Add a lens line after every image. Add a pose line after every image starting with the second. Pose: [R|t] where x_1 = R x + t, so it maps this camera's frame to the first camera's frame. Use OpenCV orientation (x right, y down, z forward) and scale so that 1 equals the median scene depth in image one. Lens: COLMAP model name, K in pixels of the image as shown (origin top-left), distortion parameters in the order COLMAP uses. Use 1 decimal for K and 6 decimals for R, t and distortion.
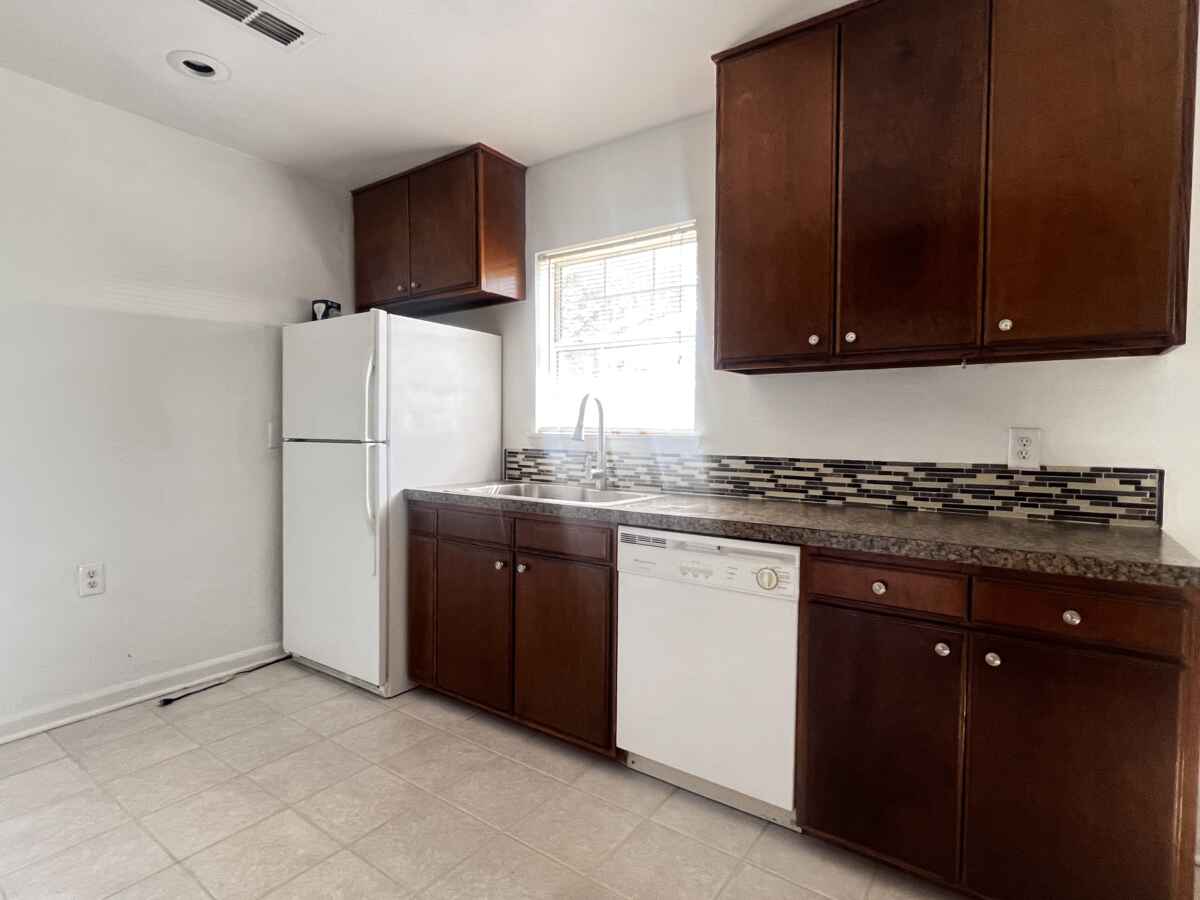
lens RADIAL K [[613.6, 0, 600.0], [0, 613.6, 450.0], [0, 0, 1]] dist [-0.001654, -0.000640]
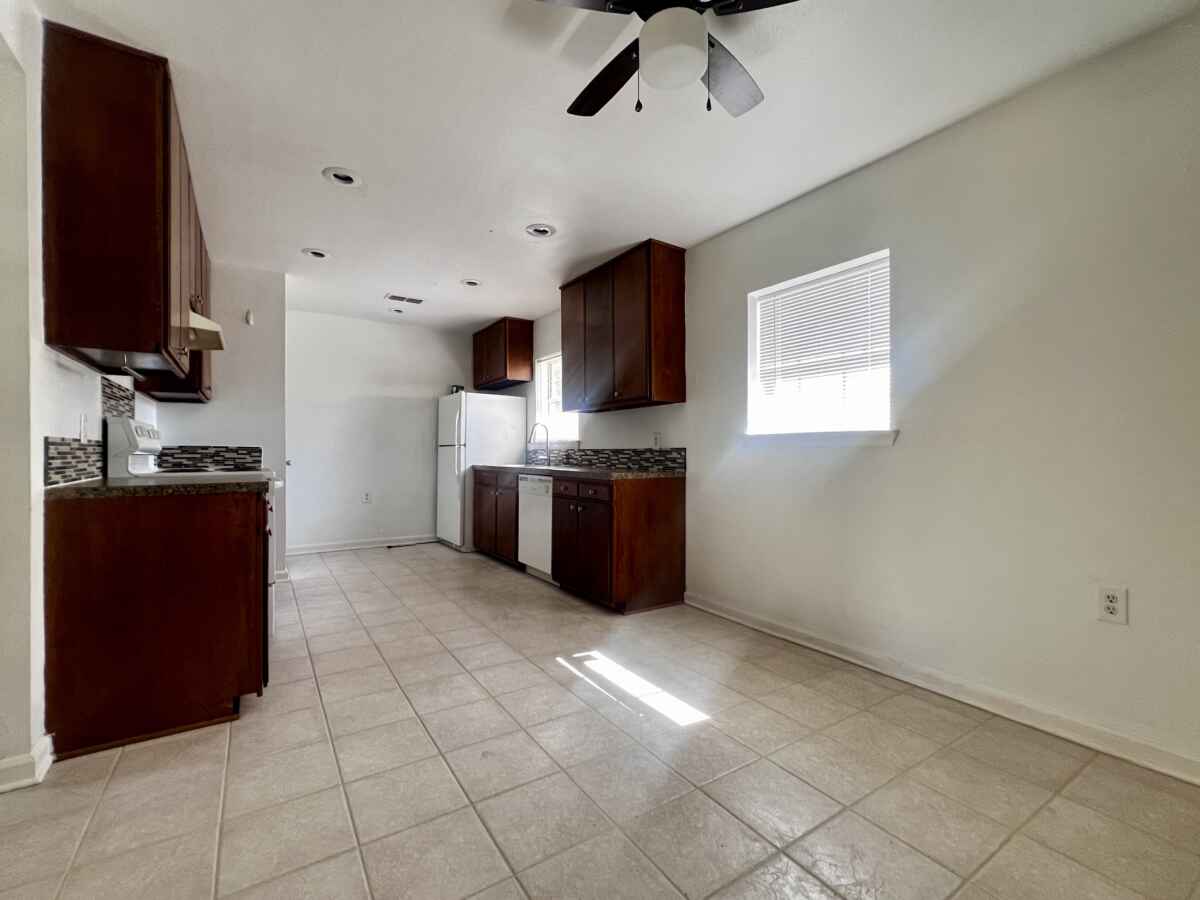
lens RADIAL K [[516.4, 0, 596.8], [0, 516.4, 449.4], [0, 0, 1]] dist [-0.001992, 0.000411]
pose [[0.933277, -0.006554, -0.359099, 1.066459], [-0.009092, 0.999082, -0.041864, 0.103399], [0.359043, 0.042335, 0.932360, -0.871102]]
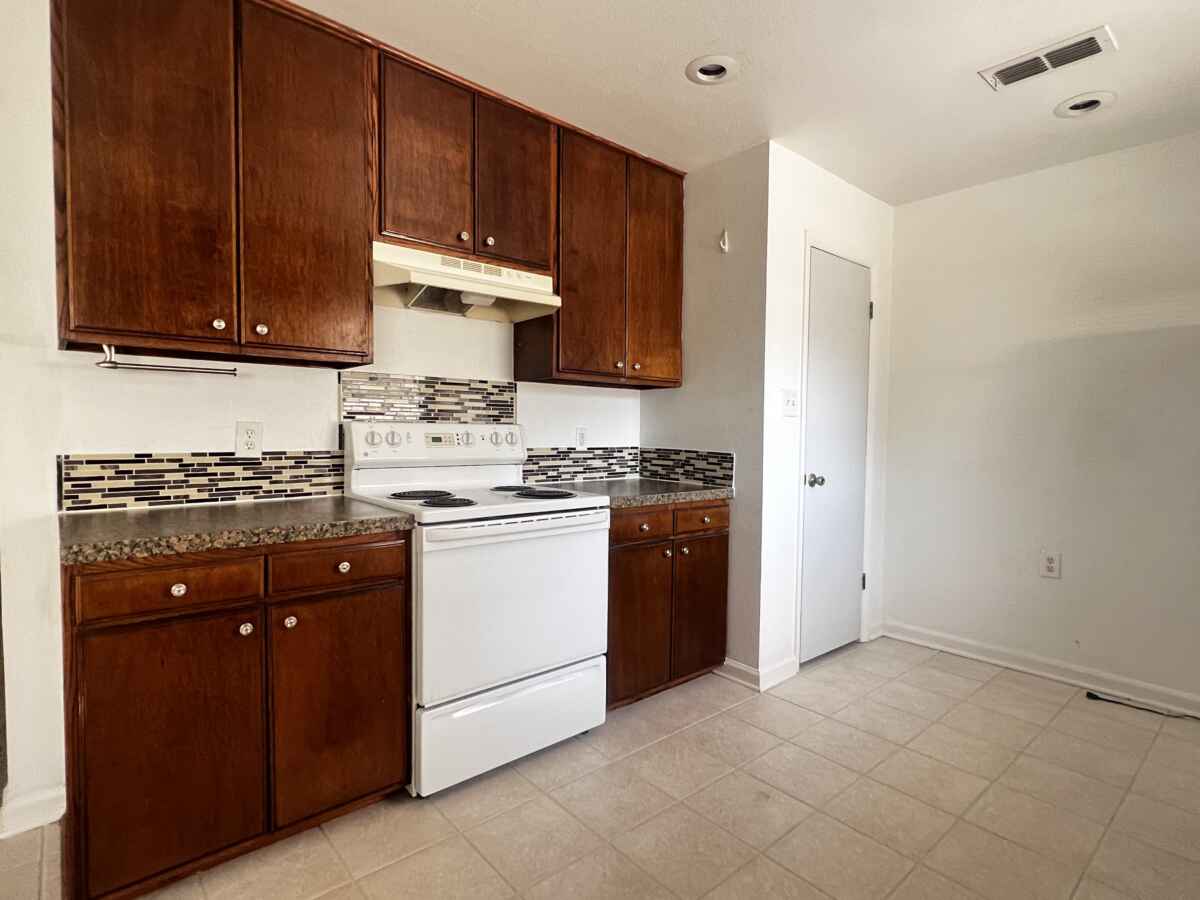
lens RADIAL K [[617.5, 0, 598.1], [0, 617.5, 454.2], [0, 0, 1]] dist [-0.001666, -0.000586]
pose [[-0.230608, 0.035298, -0.972406, 0.633137], [-0.051406, 0.997504, 0.048400, -0.021116], [0.971688, 0.061149, -0.228217, 0.463458]]
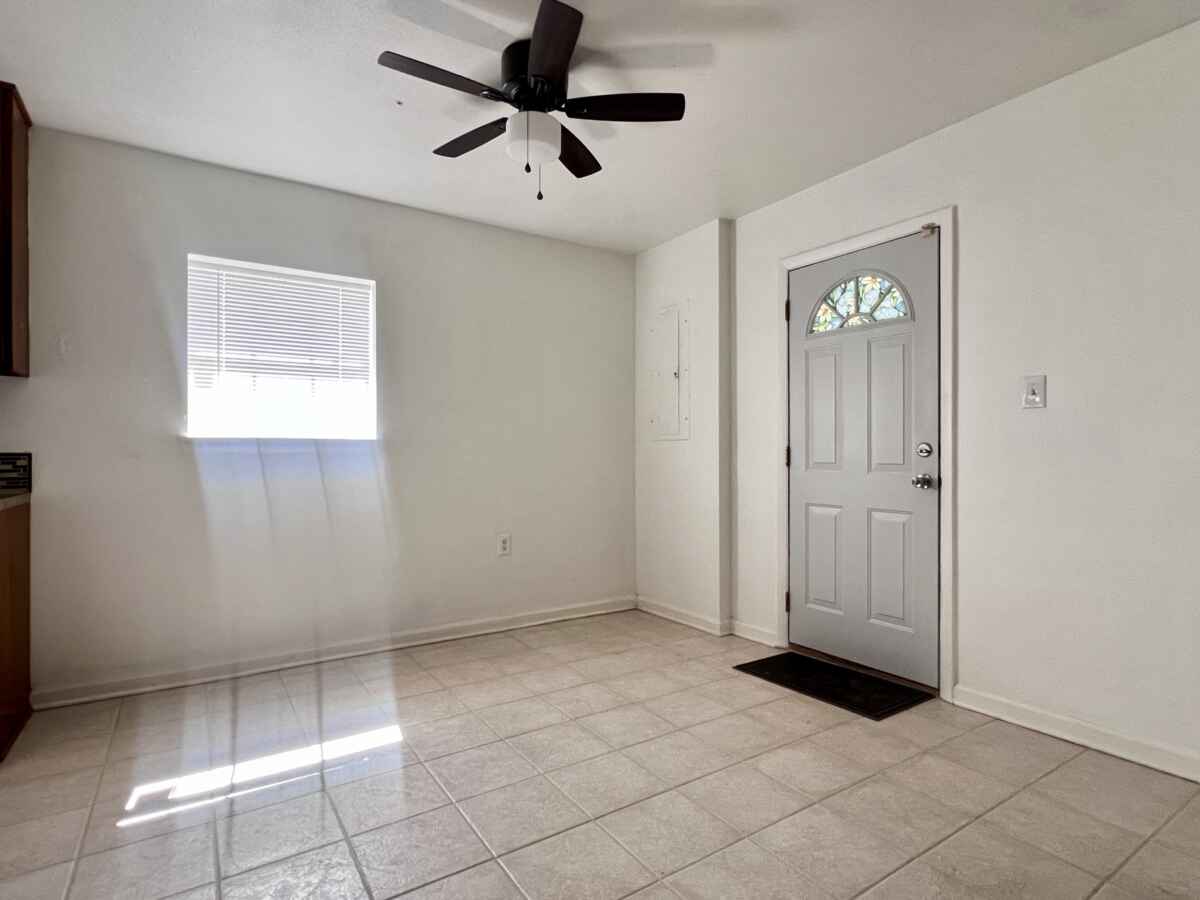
lens RADIAL K [[613.6, 0, 600.0], [0, 613.6, 450.0], [0, 0, 1]] dist [-0.001654, -0.000640]
pose [[0.363926, -0.000983, 0.931427, 0.023787], [0.038000, 0.999183, -0.013793, 0.077728], [-0.930652, 0.040414, 0.363666, -0.672457]]
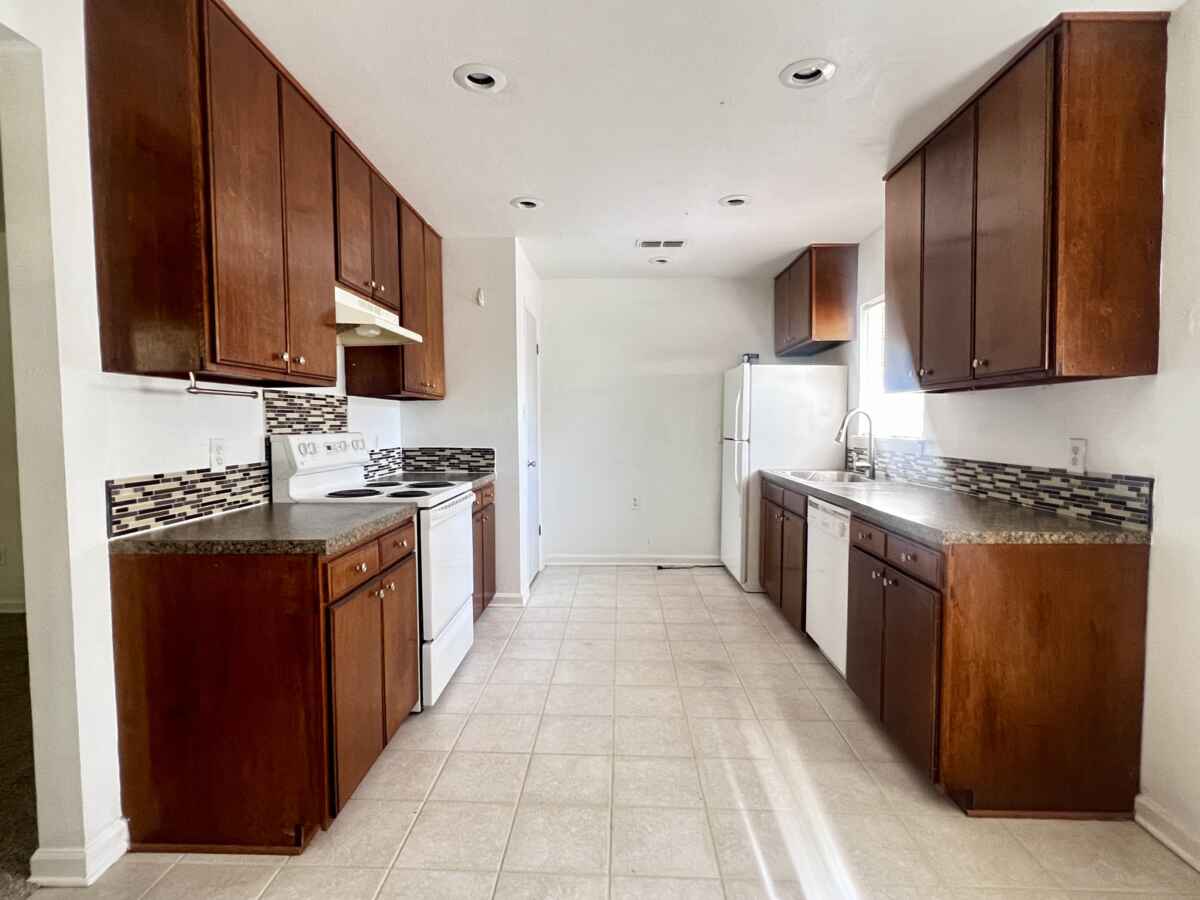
lens RADIAL K [[613.6, 0, 600.0], [0, 613.6, 450.0], [0, 0, 1]] dist [-0.001654, -0.000640]
pose [[0.556927, 0.030382, -0.830006, 1.019508], [-0.024347, 0.999498, 0.020249, -0.013946], [0.830205, 0.008931, 0.557387, -0.348414]]
